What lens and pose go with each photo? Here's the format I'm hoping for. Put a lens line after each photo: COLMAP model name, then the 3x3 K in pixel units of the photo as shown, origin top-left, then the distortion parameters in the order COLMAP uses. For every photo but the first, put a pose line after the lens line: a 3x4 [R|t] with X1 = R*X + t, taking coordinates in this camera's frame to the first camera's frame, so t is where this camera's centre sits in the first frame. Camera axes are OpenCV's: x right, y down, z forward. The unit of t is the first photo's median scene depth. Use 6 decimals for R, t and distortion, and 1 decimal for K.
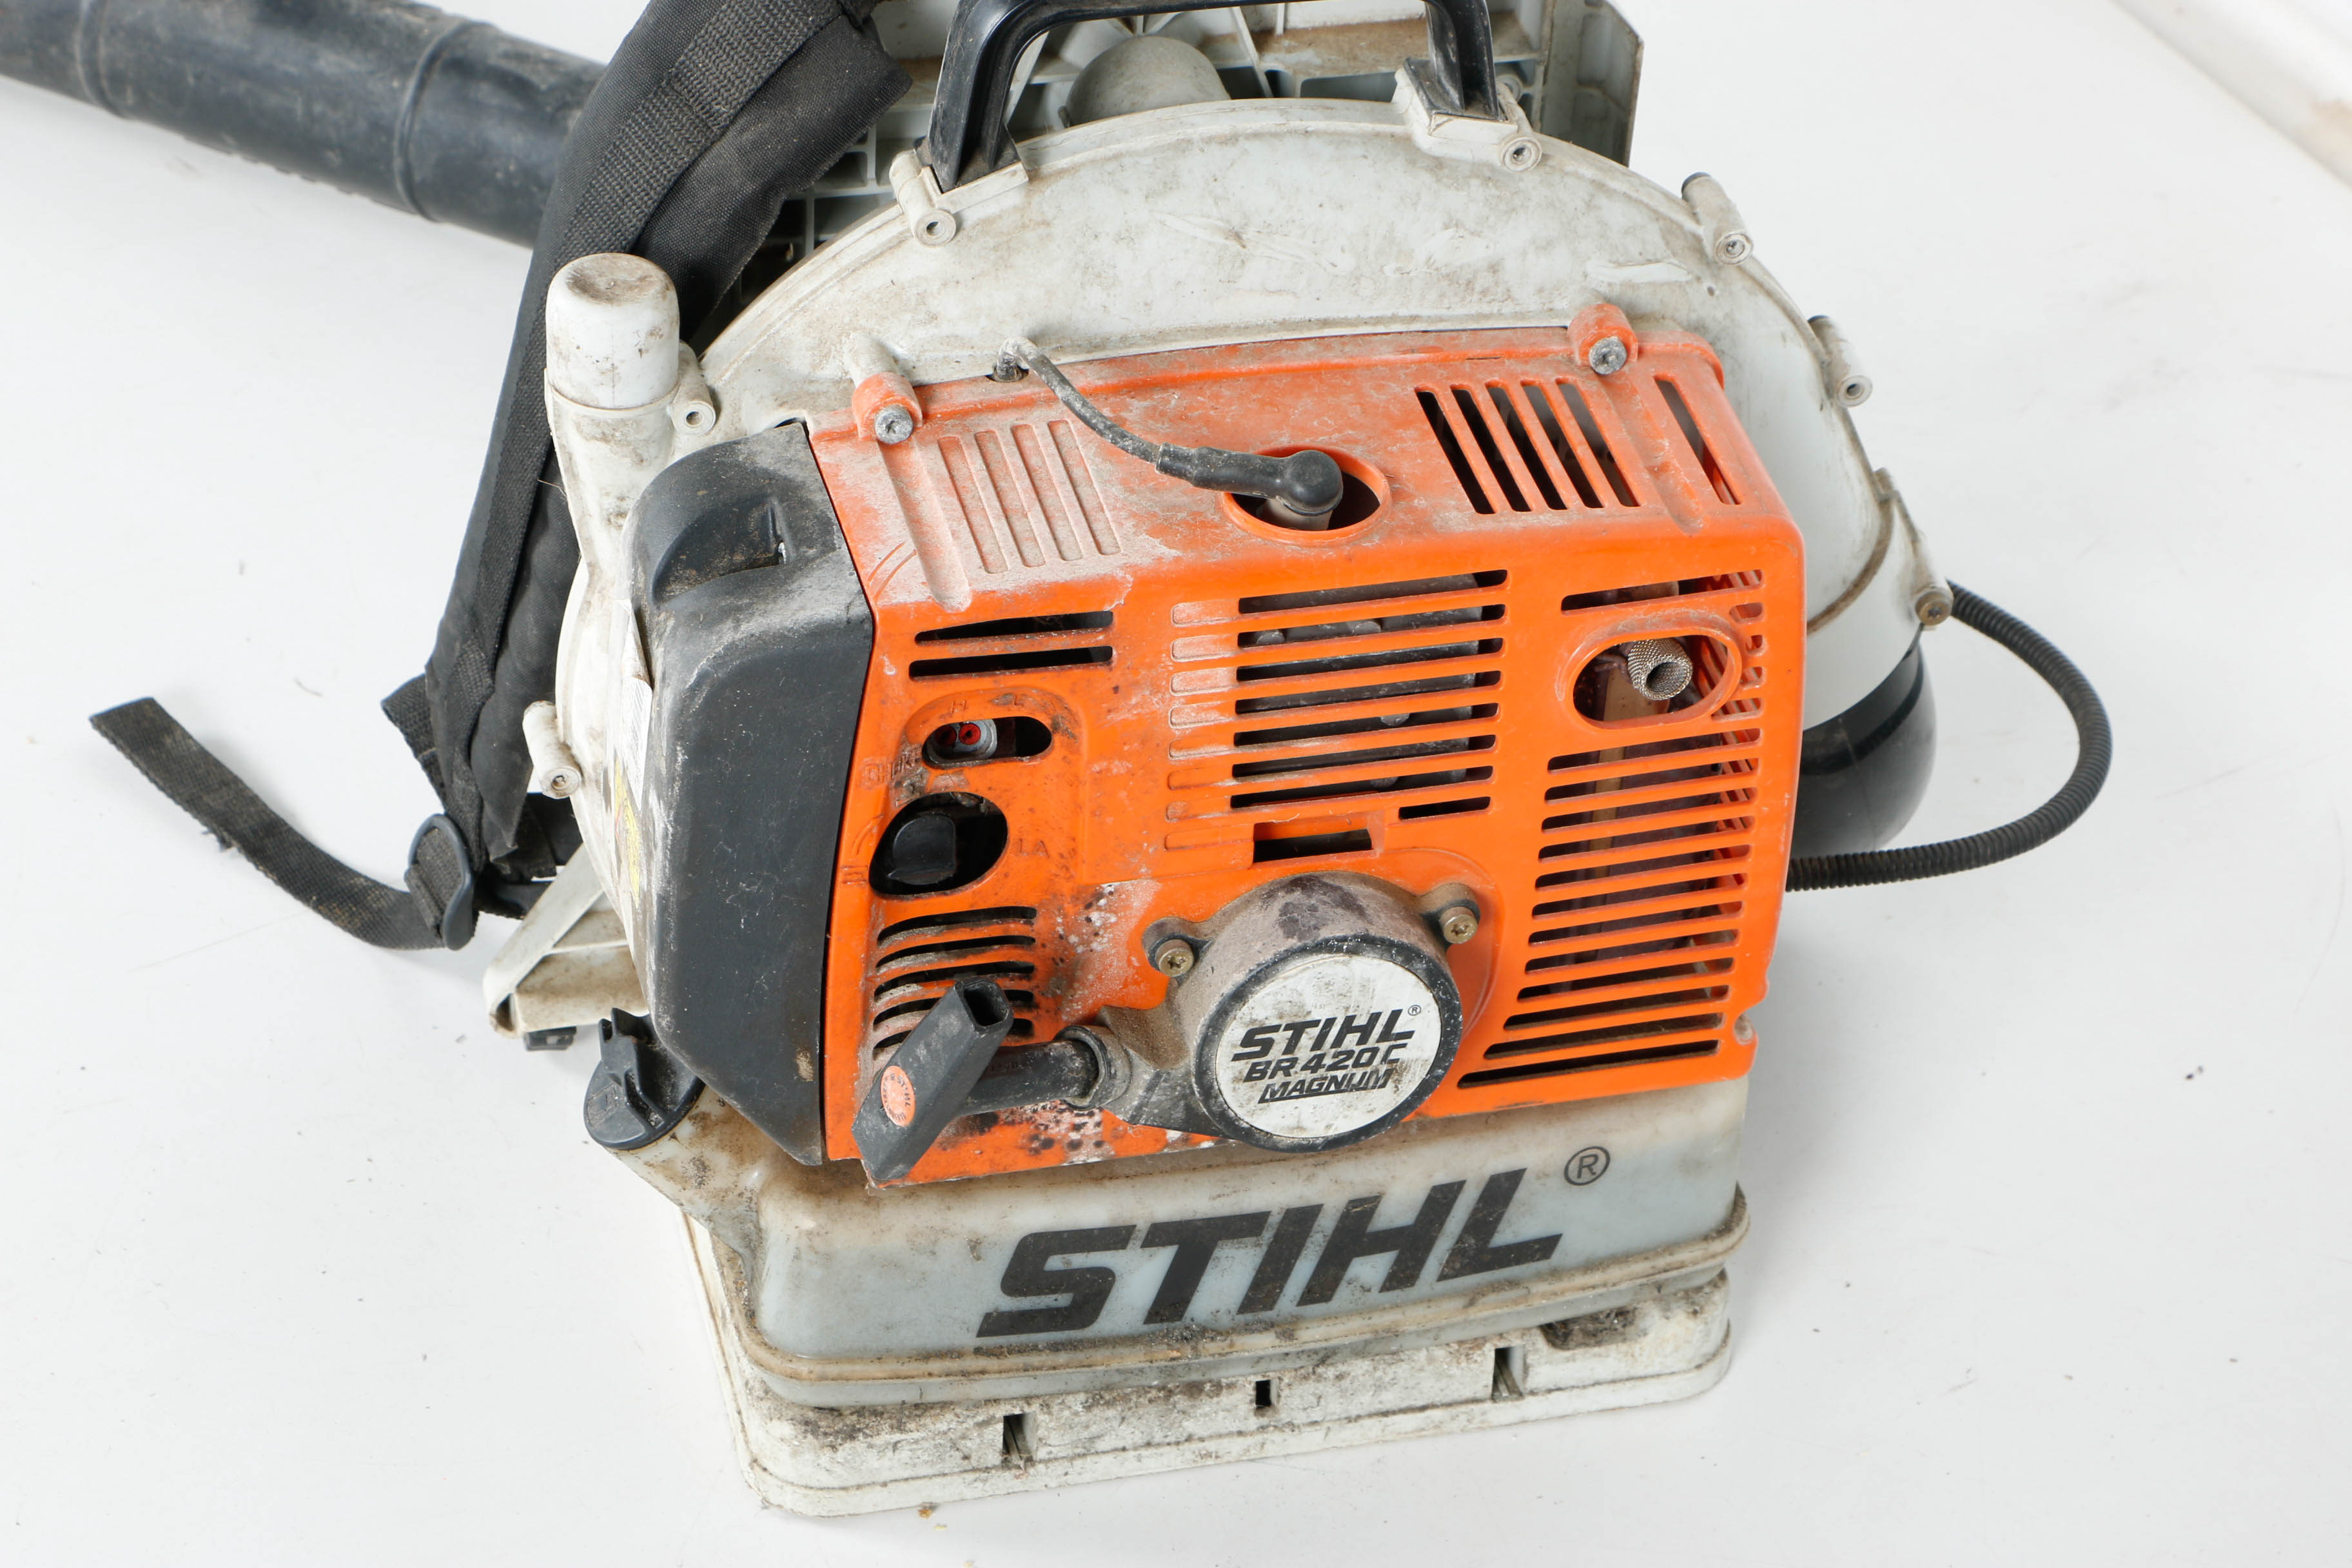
lens RADIAL K [[5621.7, 0, 1097.6], [0, 5621.7, 785.0], [0, 0, 1]] dist [0.225068, 0.141984]
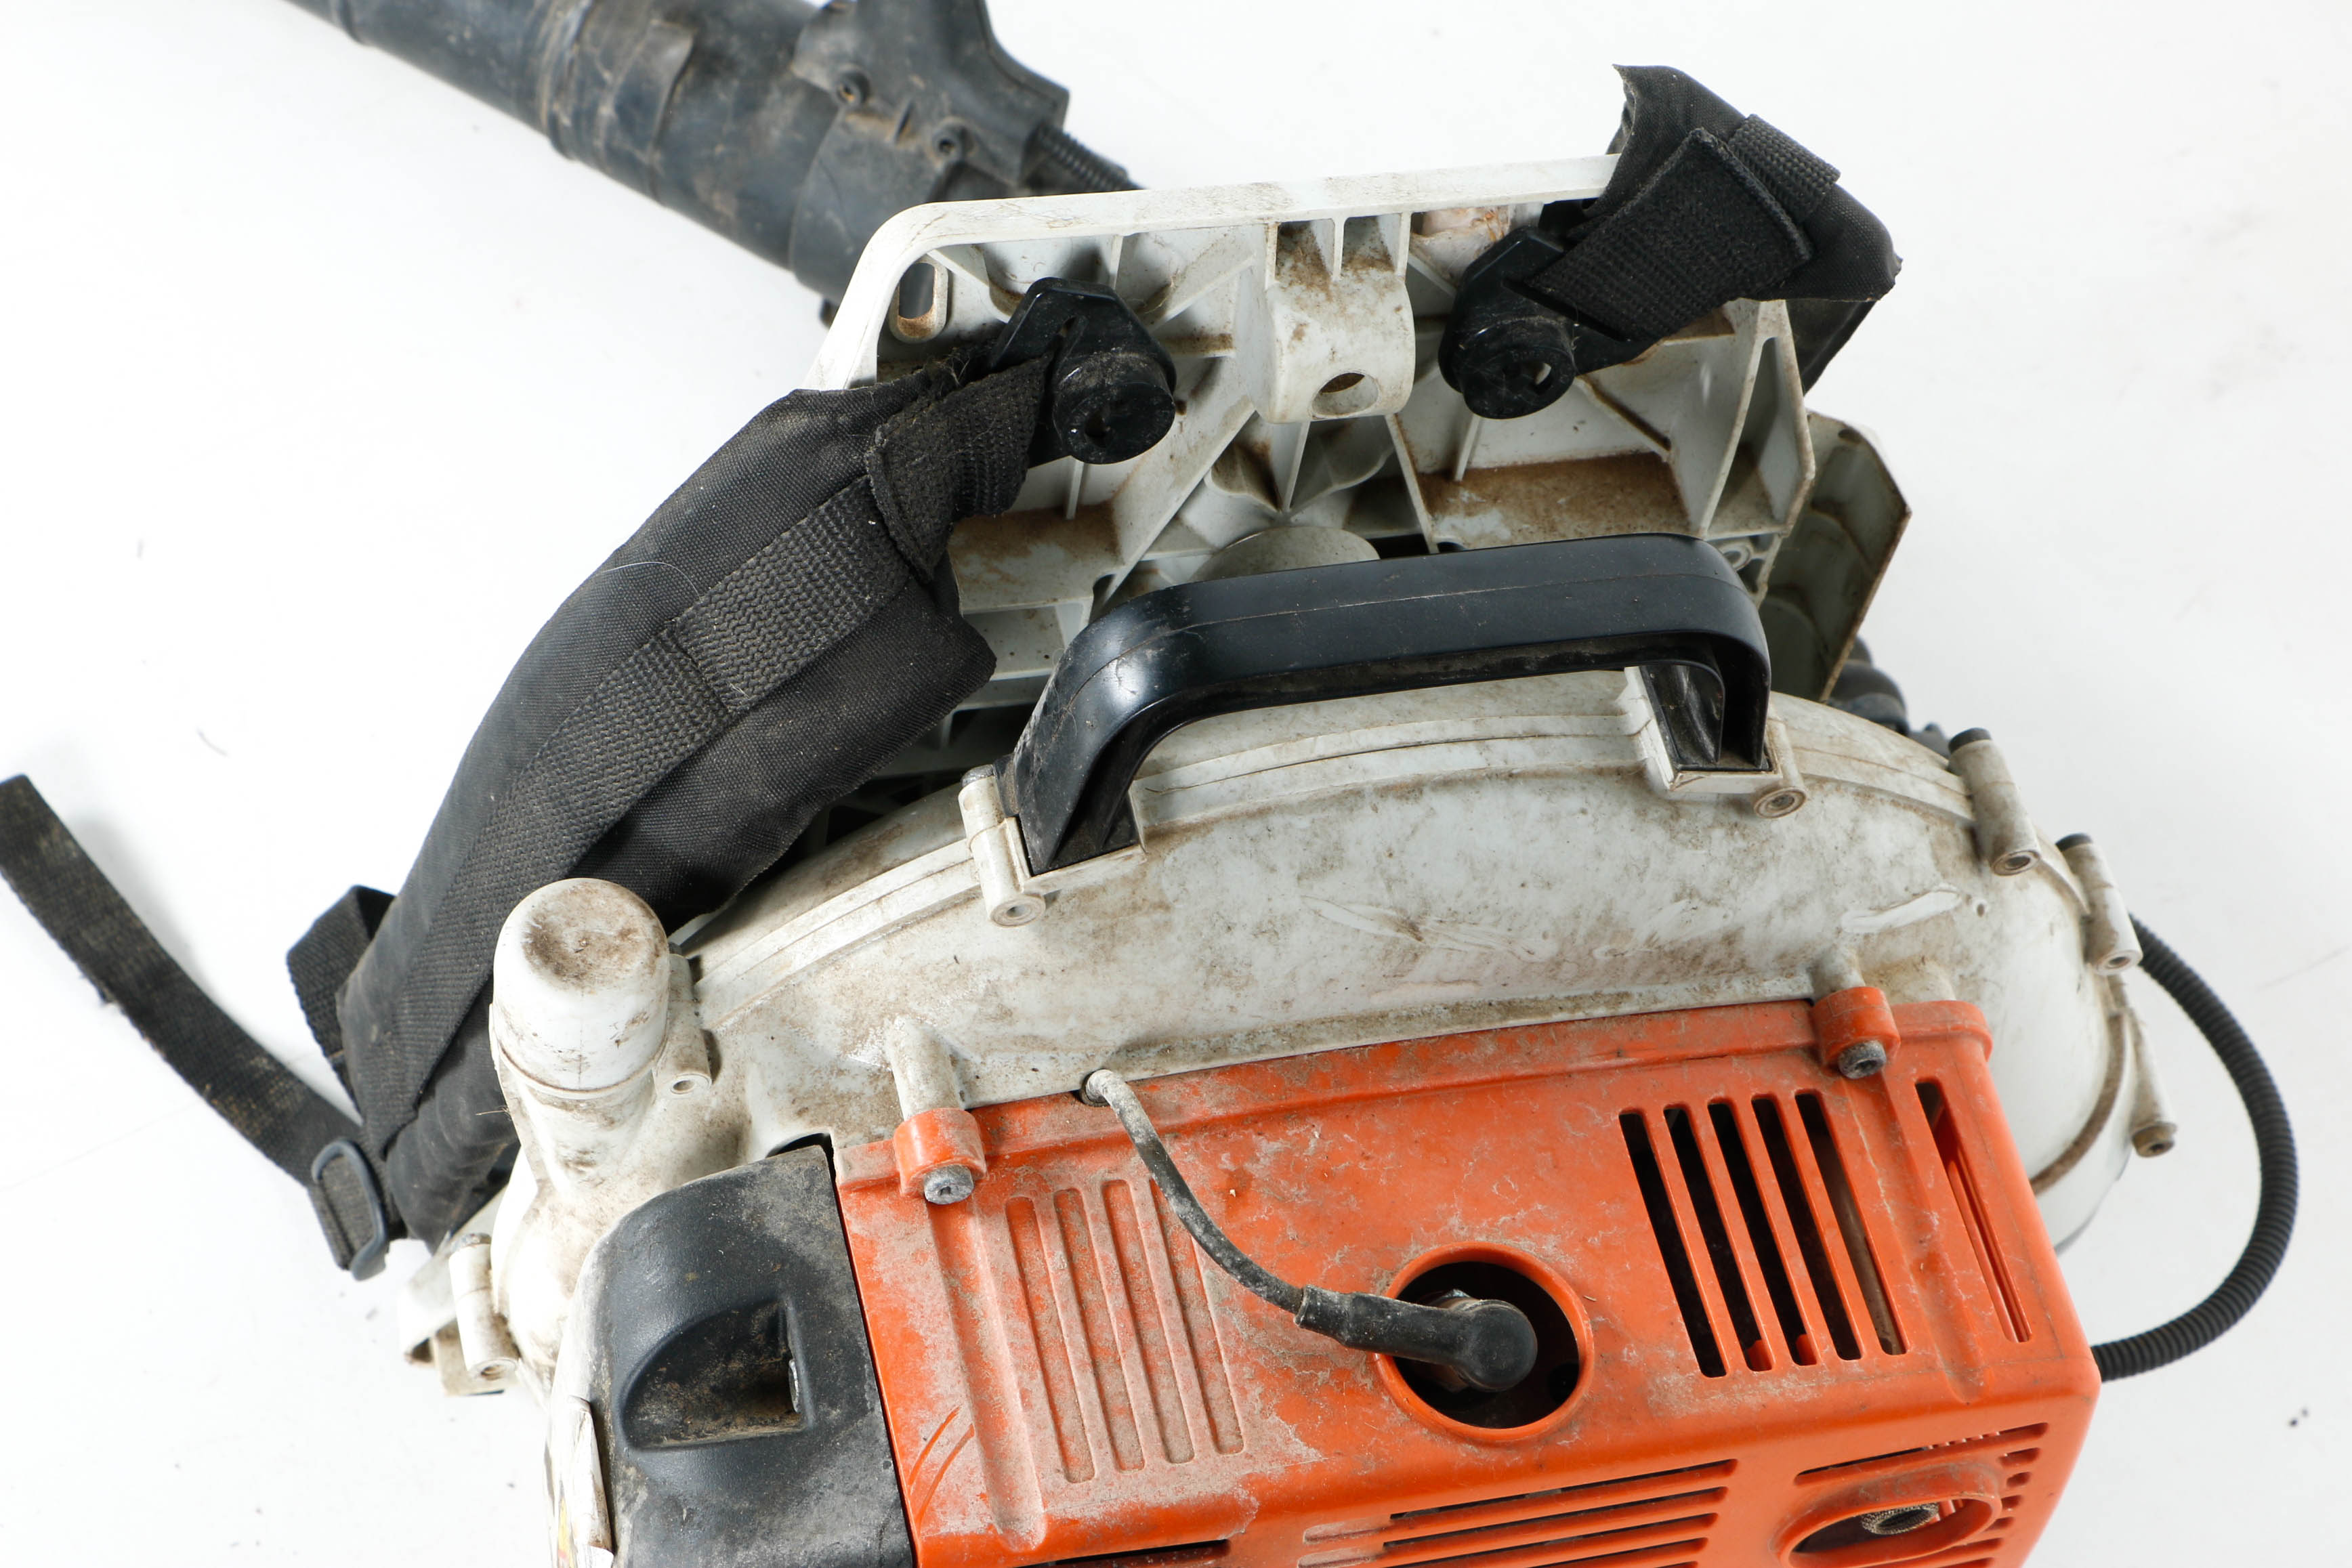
lens RADIAL K [[4270.2, 0, 1173.0], [0, 4270.2, 721.0], [0, 0, 1]] dist [0.058653, 0.364067]
pose [[0.995549, 0.060308, 0.072421, -0.050844], [-0.079150, 0.952173, 0.295131, -0.291588], [-0.051158, -0.299550, 0.952708, 0.460352]]
